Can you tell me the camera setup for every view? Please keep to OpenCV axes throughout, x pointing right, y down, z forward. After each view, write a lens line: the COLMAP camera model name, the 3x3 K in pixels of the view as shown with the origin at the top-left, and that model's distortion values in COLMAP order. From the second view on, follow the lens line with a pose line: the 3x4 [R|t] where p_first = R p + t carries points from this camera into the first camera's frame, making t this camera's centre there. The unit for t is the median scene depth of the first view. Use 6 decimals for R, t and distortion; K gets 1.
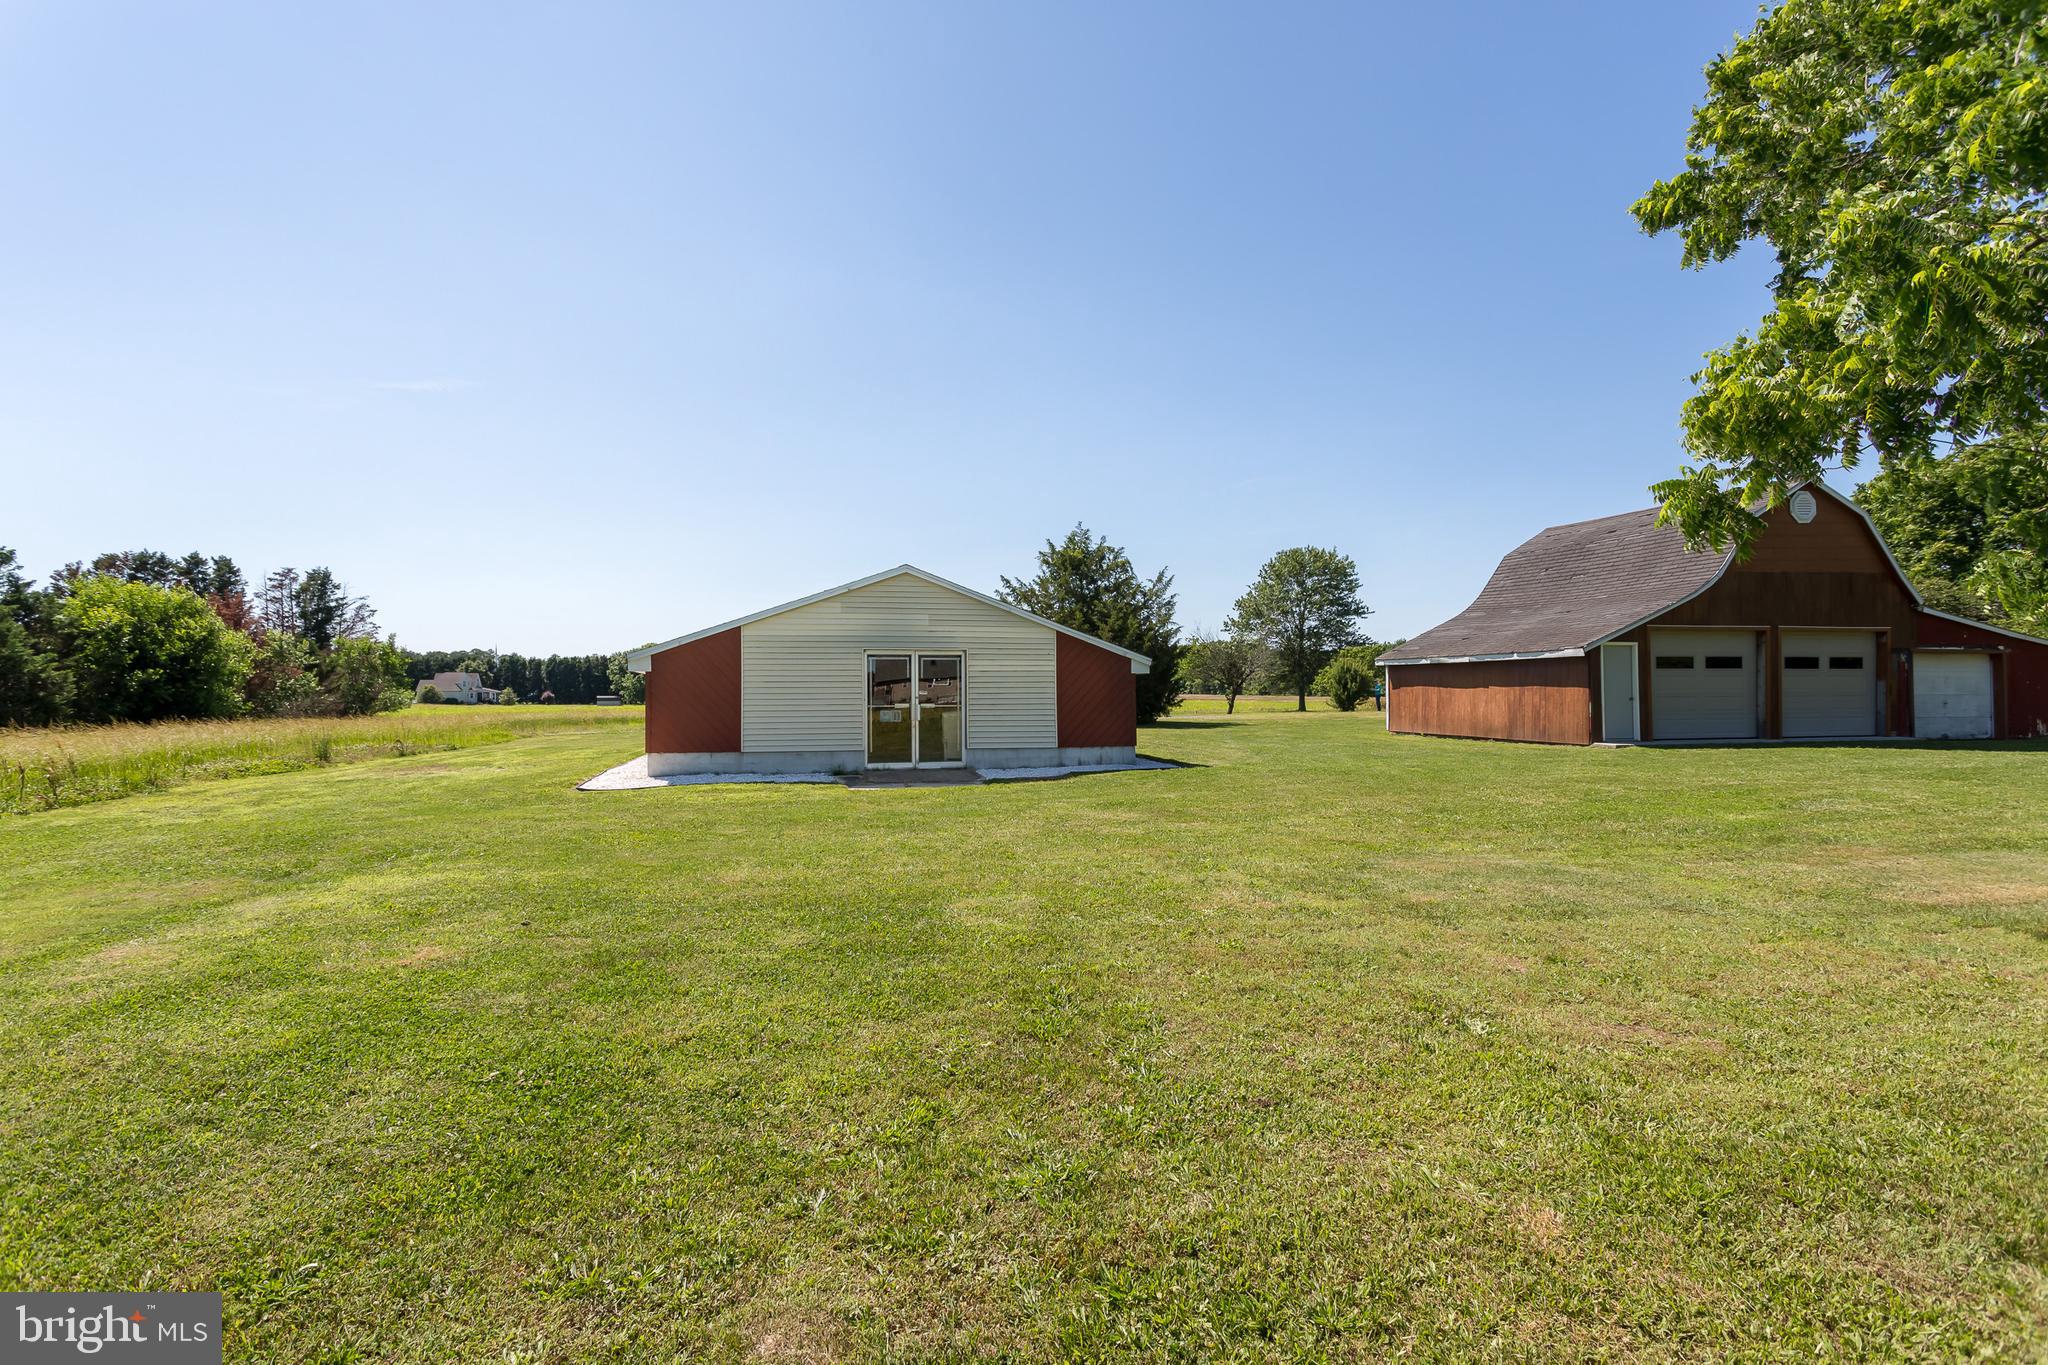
lens RADIAL K [[984.8, 0, 1024.0], [0, 984.8, 682.5], [0, 0, 1]] dist [0.005300, -0.001052]
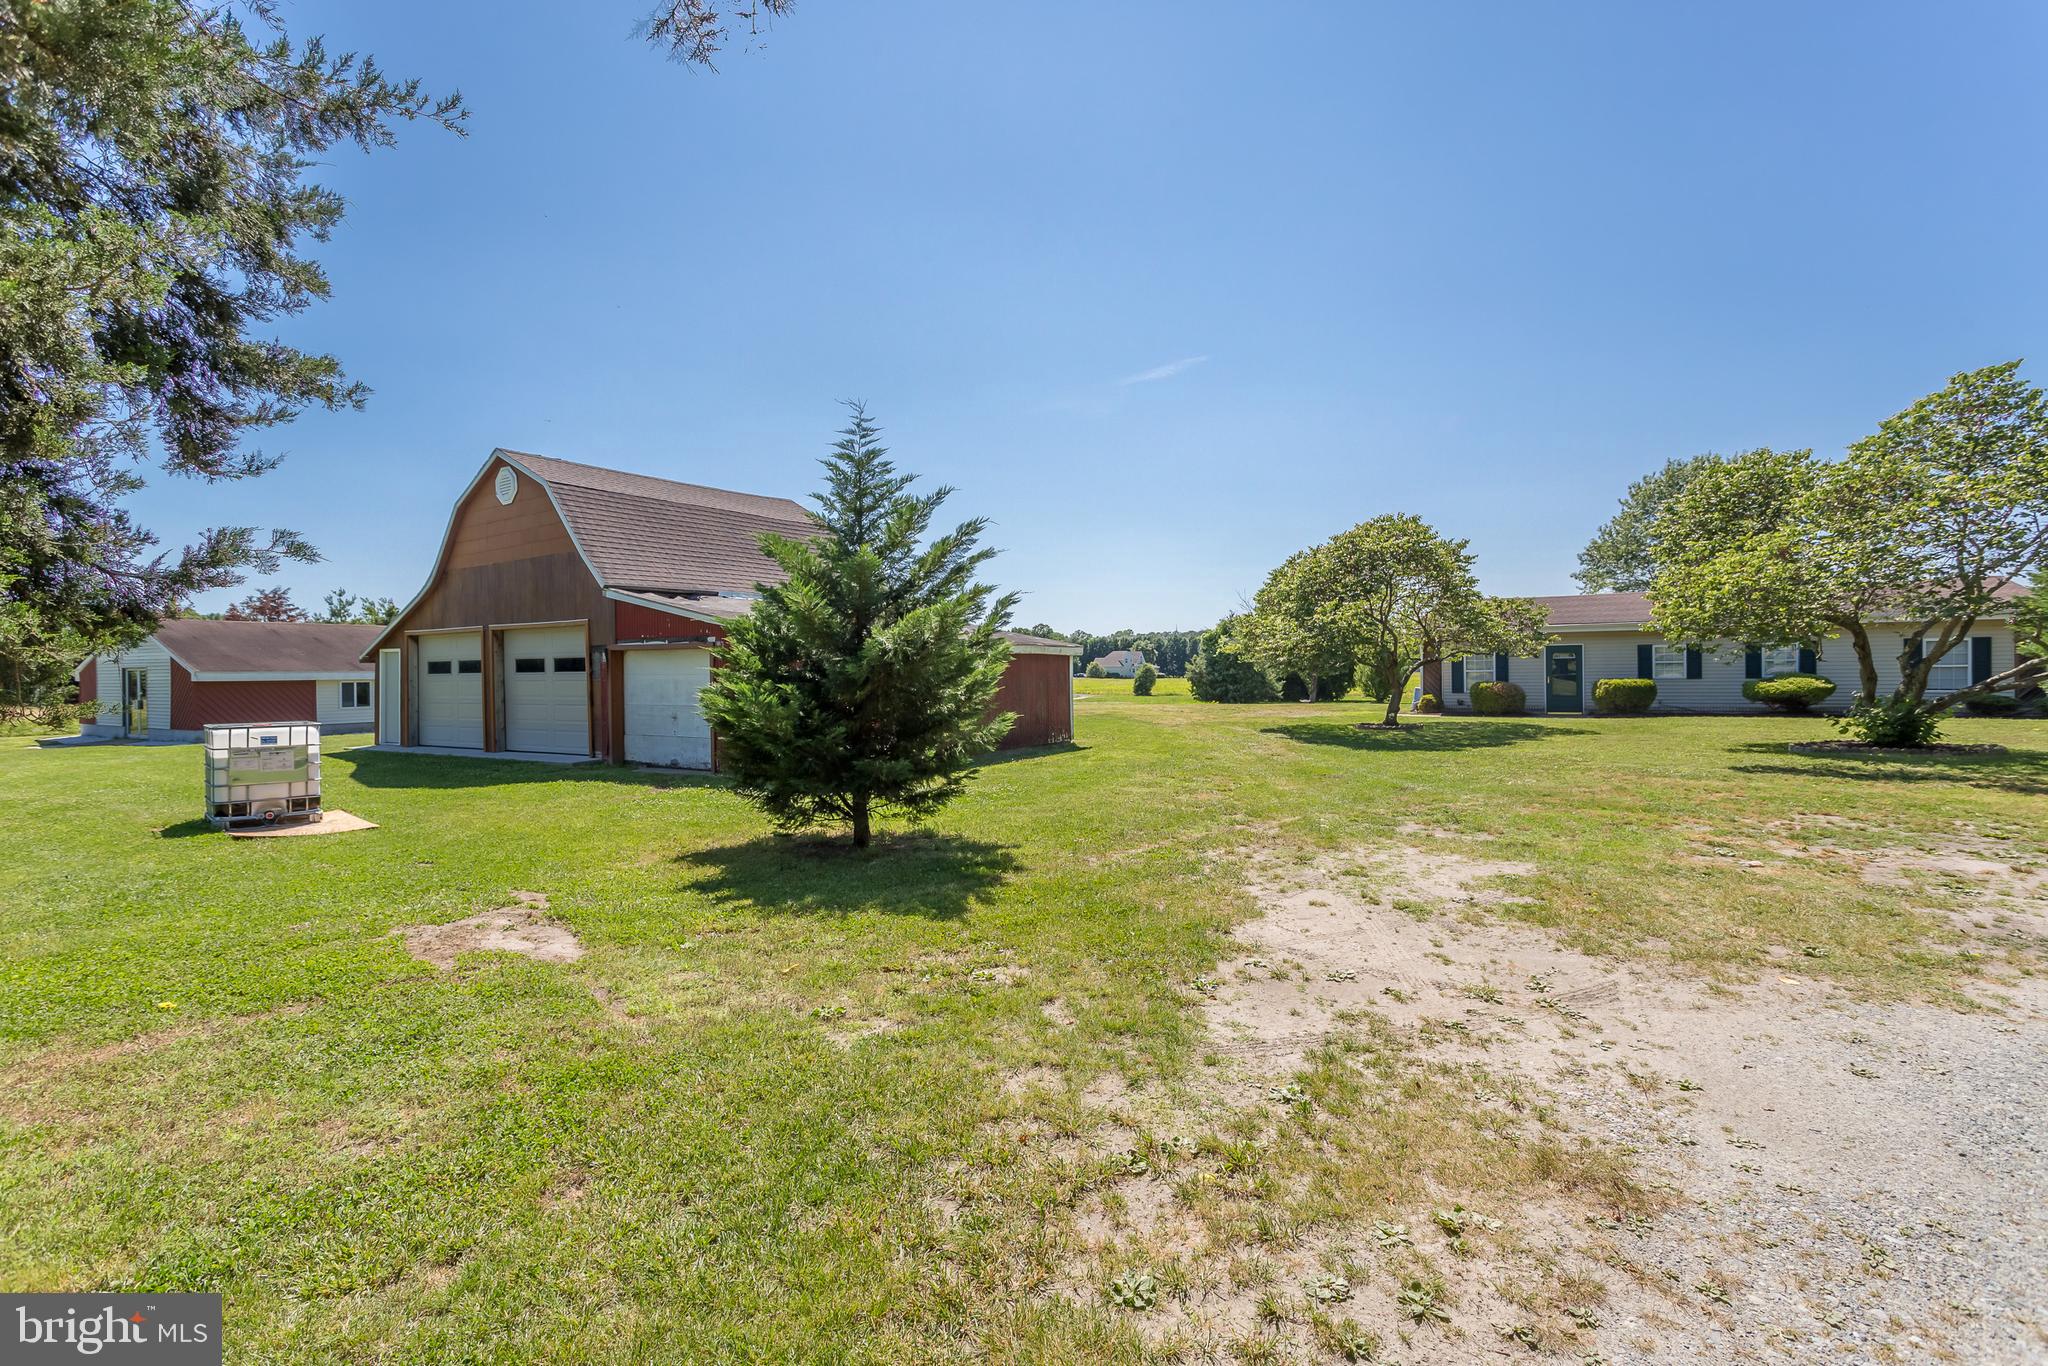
lens RADIAL K [[1018.5, 0, 1025.0], [0, 1018.5, 656.4], [0, 0, 1]] dist [0.011949, 0.000193]
pose [[0.705175, -0.013755, -0.708899, 1.705975], [0.015953, 0.999867, -0.003531, -0.017771], [0.708853, -0.008819, 0.705301, 0.676560]]
